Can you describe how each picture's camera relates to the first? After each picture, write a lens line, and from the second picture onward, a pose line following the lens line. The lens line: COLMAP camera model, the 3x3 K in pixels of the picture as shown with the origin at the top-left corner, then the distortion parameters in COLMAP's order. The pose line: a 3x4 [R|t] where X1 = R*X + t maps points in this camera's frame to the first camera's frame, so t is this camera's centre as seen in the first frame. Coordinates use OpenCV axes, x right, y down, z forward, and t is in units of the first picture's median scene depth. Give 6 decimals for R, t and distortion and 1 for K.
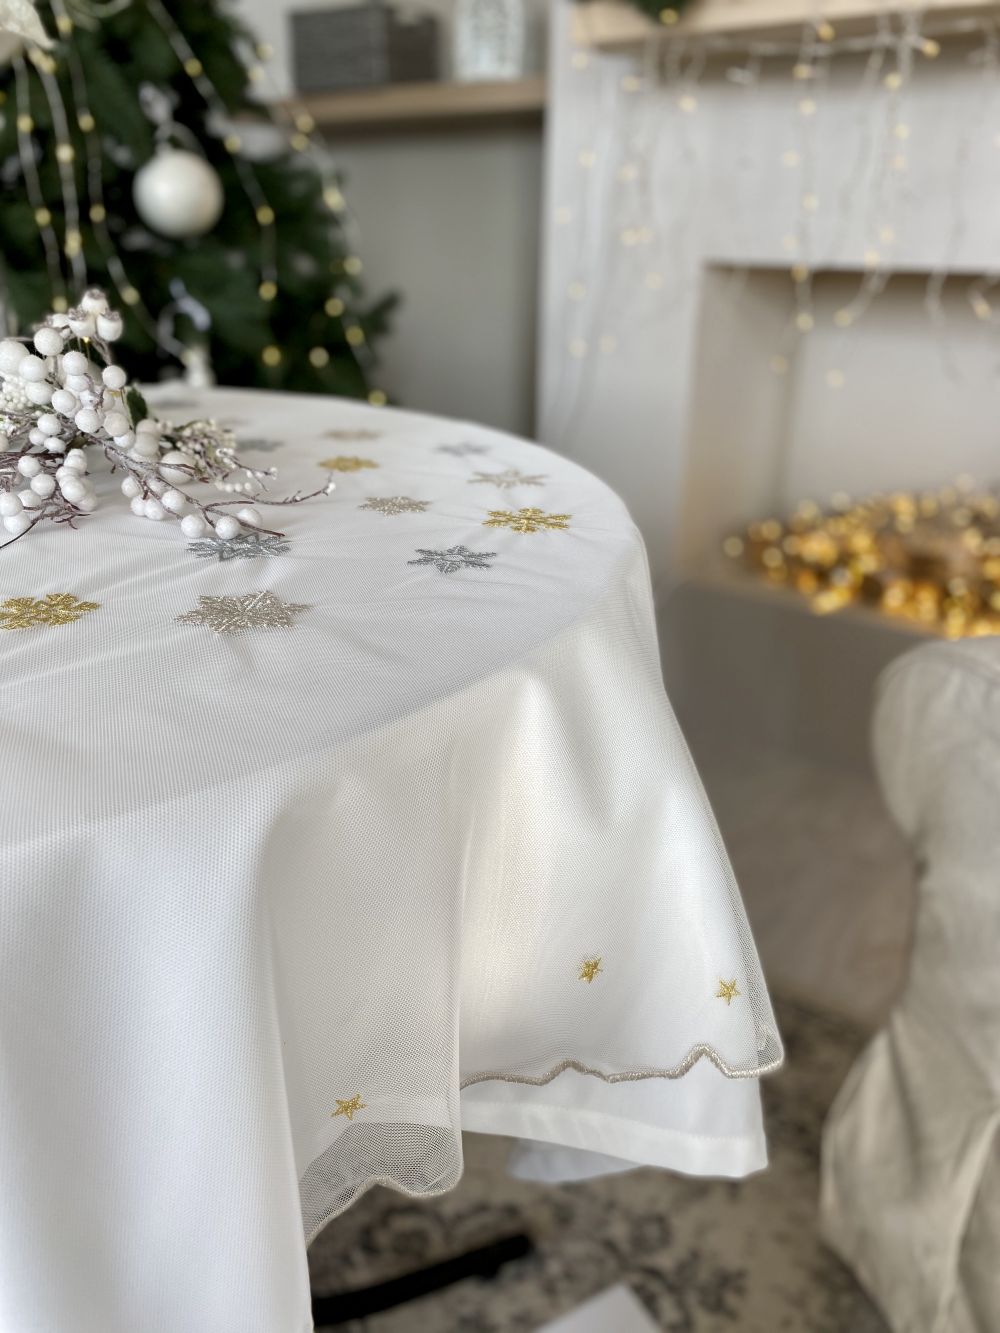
lens RADIAL K [[1026.5, 0, 499.5], [0, 1026.5, 655.9], [0, 0, 1]] dist [0.007574, -0.005446]
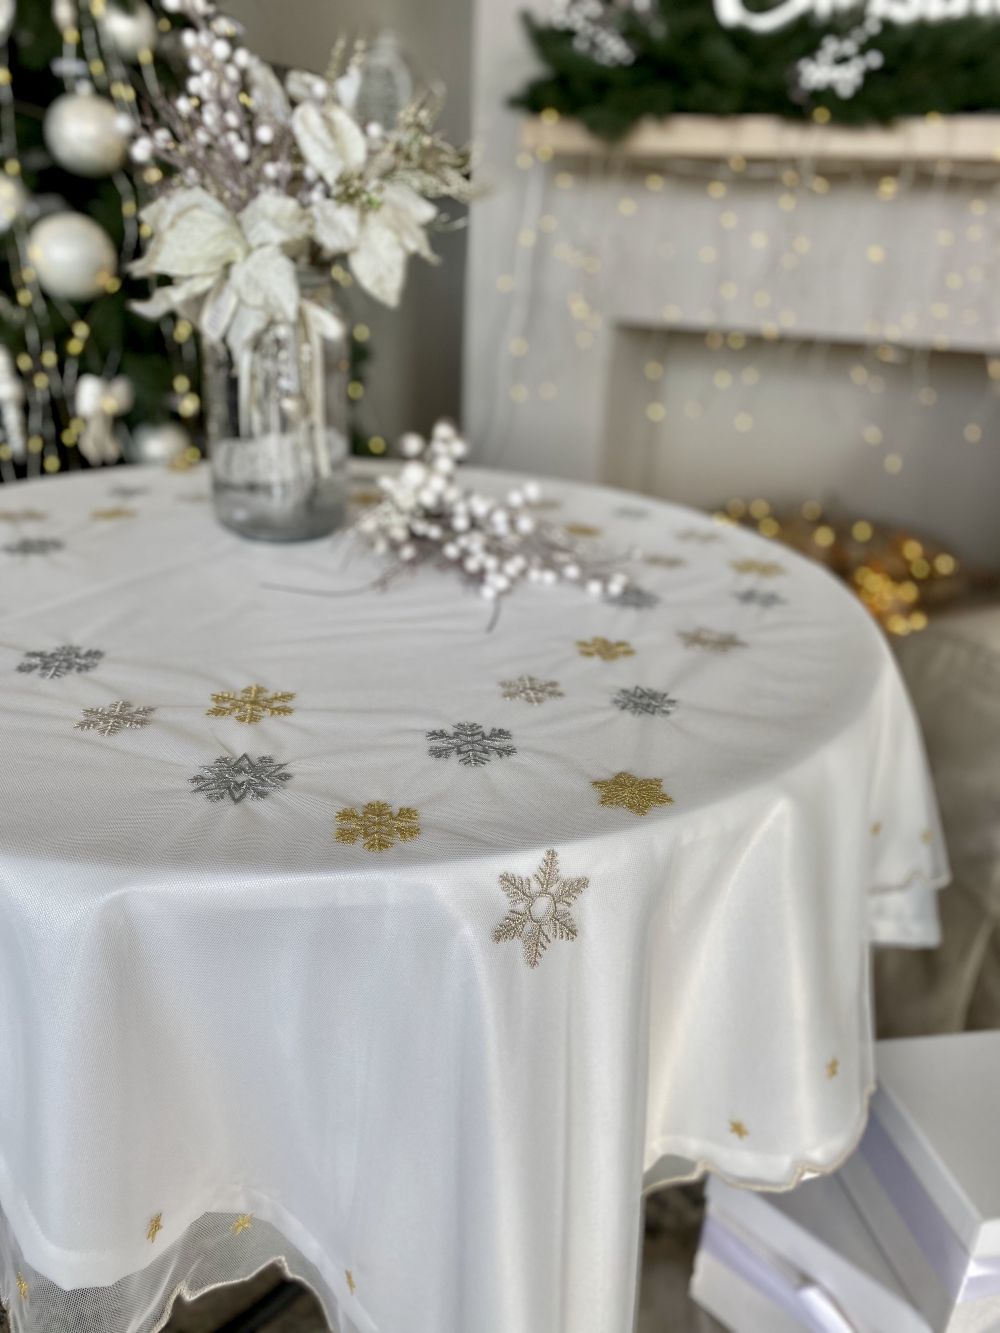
lens RADIAL K [[1026.5, 0, 503.9], [0, 1026.5, 662.7], [0, 0, 1]] dist [0.007574, -0.005446]
pose [[0.966268, -0.076419, 0.245940, -0.529331], [0.072809, 0.997063, 0.023753, -0.038436], [-0.247033, -0.005045, 0.968994, -0.308985]]
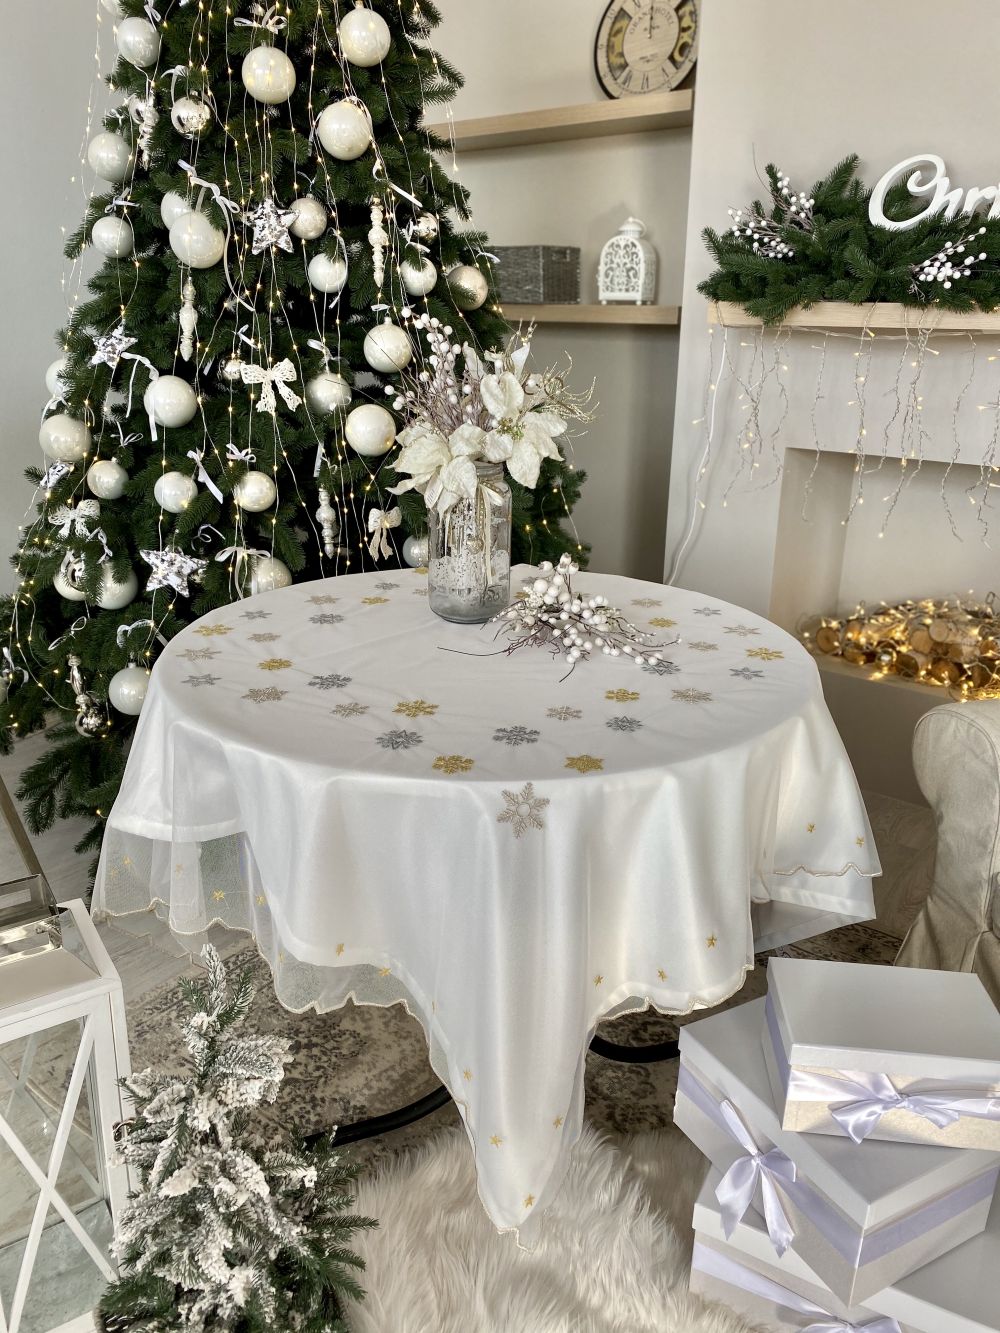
lens RADIAL K [[1026.5, 0, 504.6], [0, 1026.5, 648.0], [0, 0, 1]] dist [0.007574, -0.005446]
pose [[0.999754, -0.002464, -0.022042, -0.368913], [0.001032, 0.997900, -0.064762, 0.003854], [0.022155, 0.064723, 0.997657, -0.981137]]
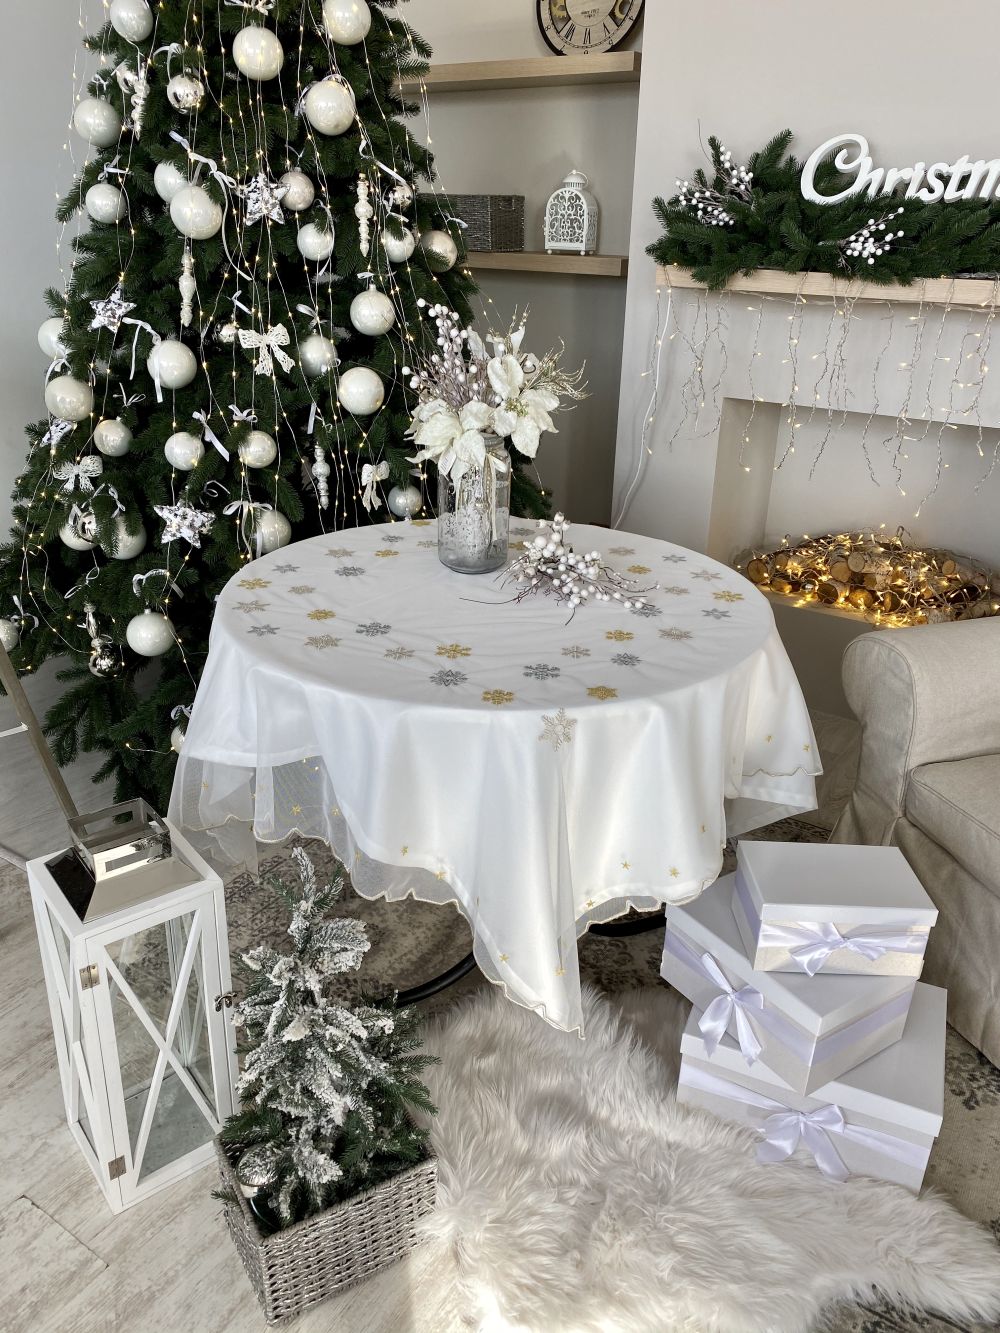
lens RADIAL K [[1026.5, 0, 512.0], [0, 1026.5, 651.1], [0, 0, 1]] dist [0.007574, -0.005446]
pose [[0.997266, -0.025365, 0.069403, -0.546492], [0.024236, 0.999561, 0.017069, -0.031646], [-0.069805, -0.015340, 0.997443, -1.279023]]
